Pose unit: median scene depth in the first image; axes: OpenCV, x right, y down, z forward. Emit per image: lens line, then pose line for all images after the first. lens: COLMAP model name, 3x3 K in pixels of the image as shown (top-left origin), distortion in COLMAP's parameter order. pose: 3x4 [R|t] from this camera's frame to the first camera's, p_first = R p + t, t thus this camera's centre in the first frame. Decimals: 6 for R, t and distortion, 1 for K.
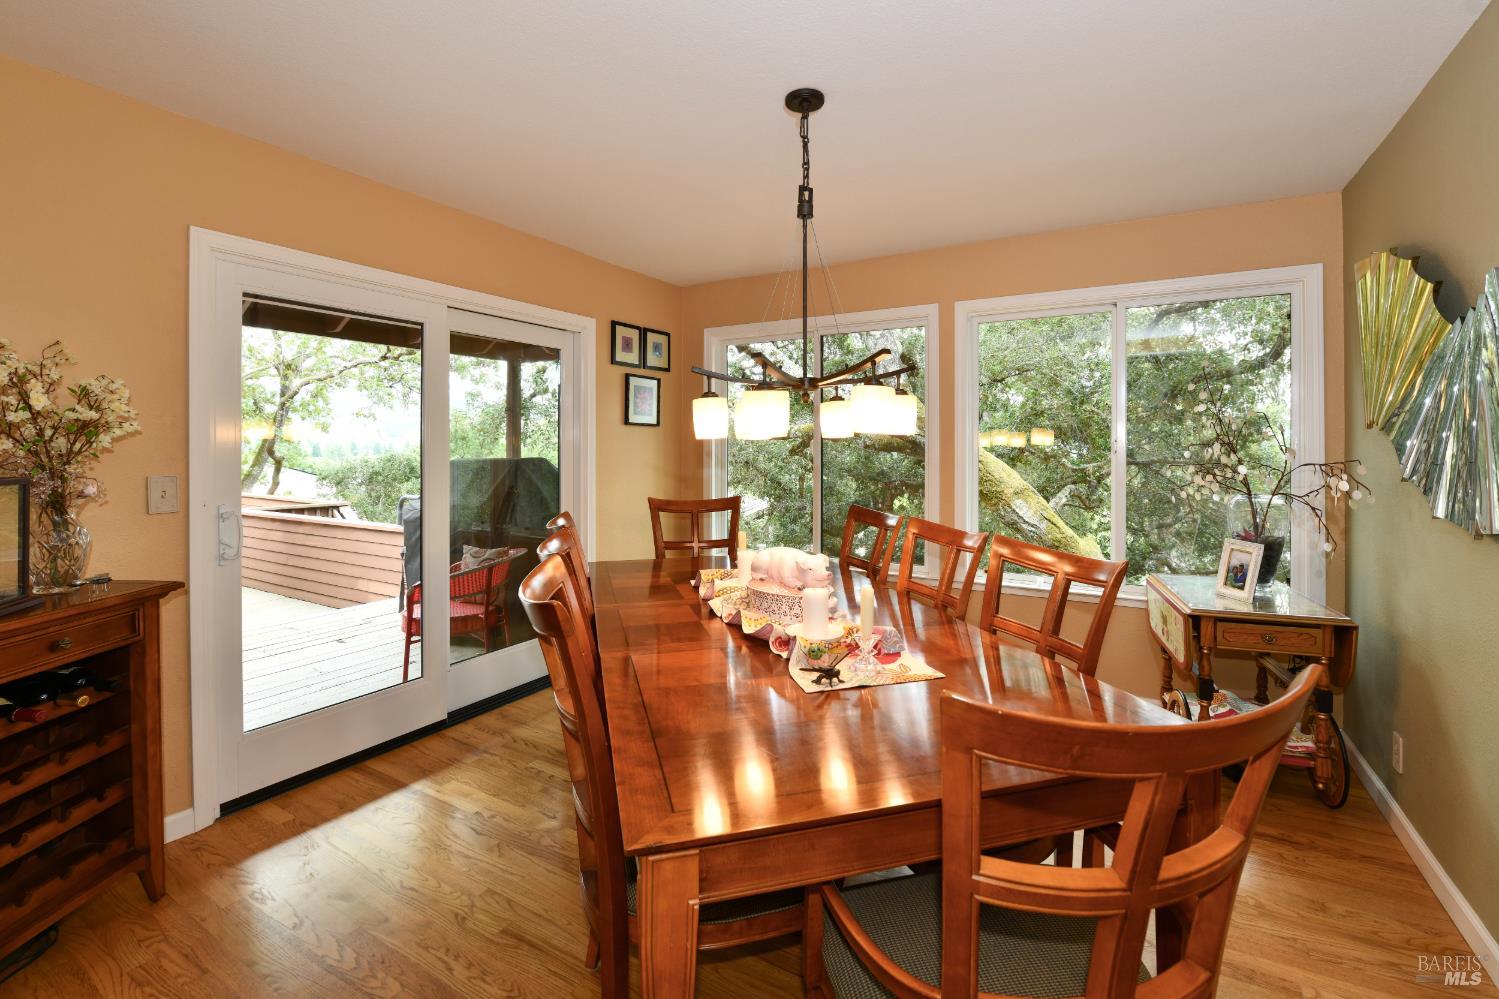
lens RADIAL K [[659.5, 0, 749.8], [0, 659.5, 452.8], [0, 0, 1]] dist [-0.015292, 0.000083]
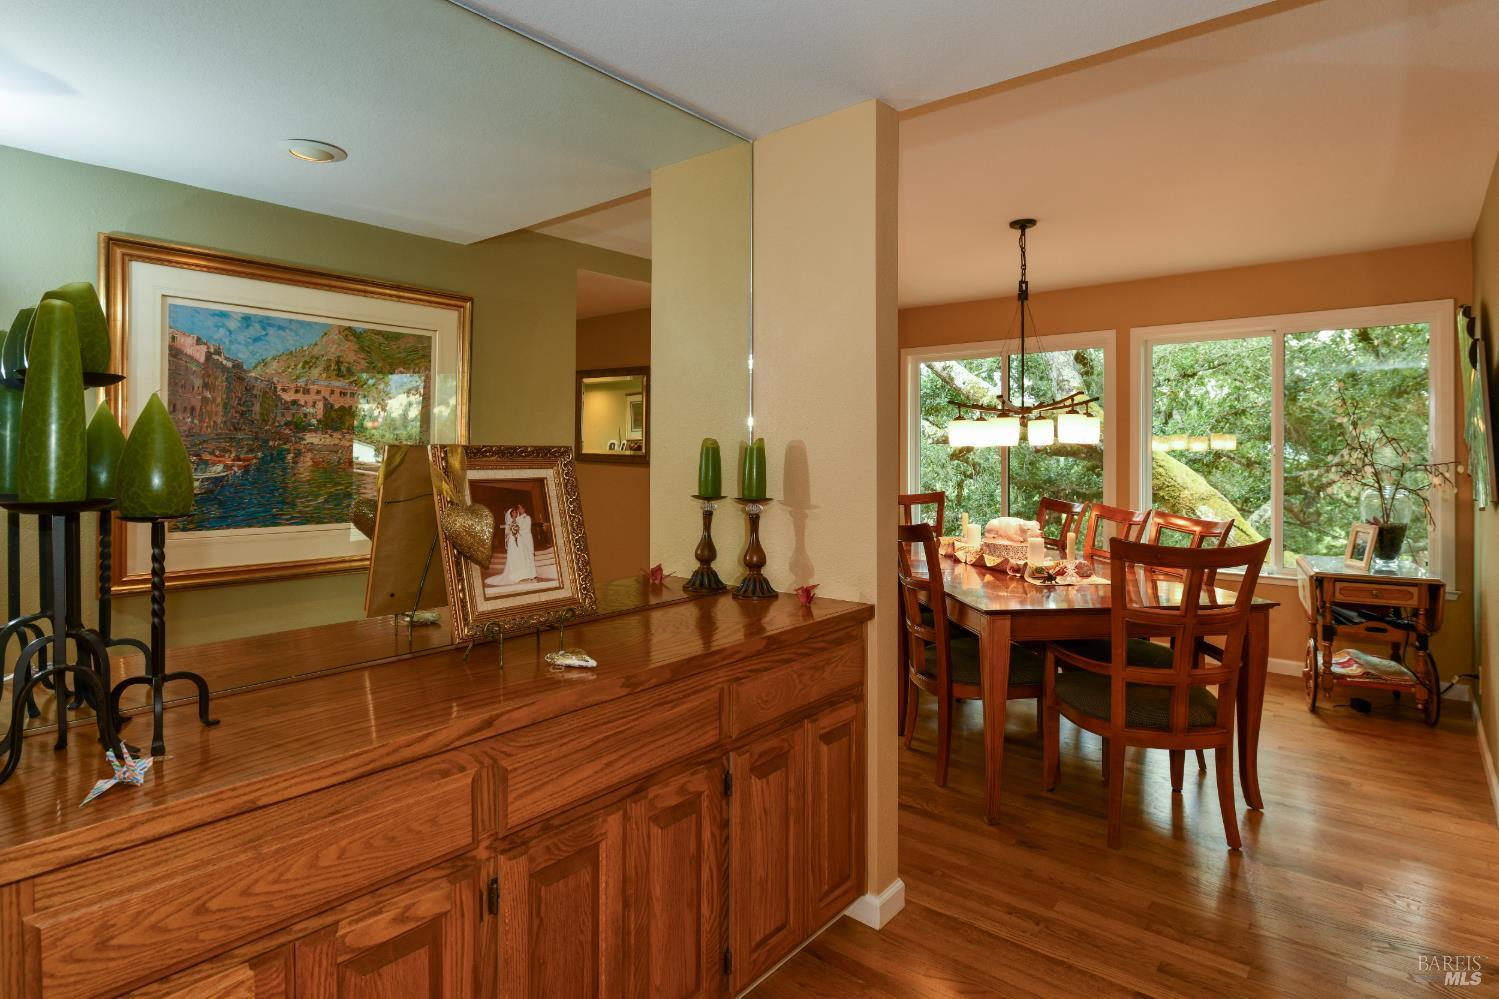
lens RADIAL K [[800.1, 0, 750.6], [0, 800.1, 455.2], [0, 0, 1]] dist [-0.000039, -0.000522]
pose [[0.988730, 0.001315, -0.149706, -0.199261], [-0.001879, 0.999992, -0.003626, 0.006547], [0.149700, 0.003866, 0.988724, -0.704950]]
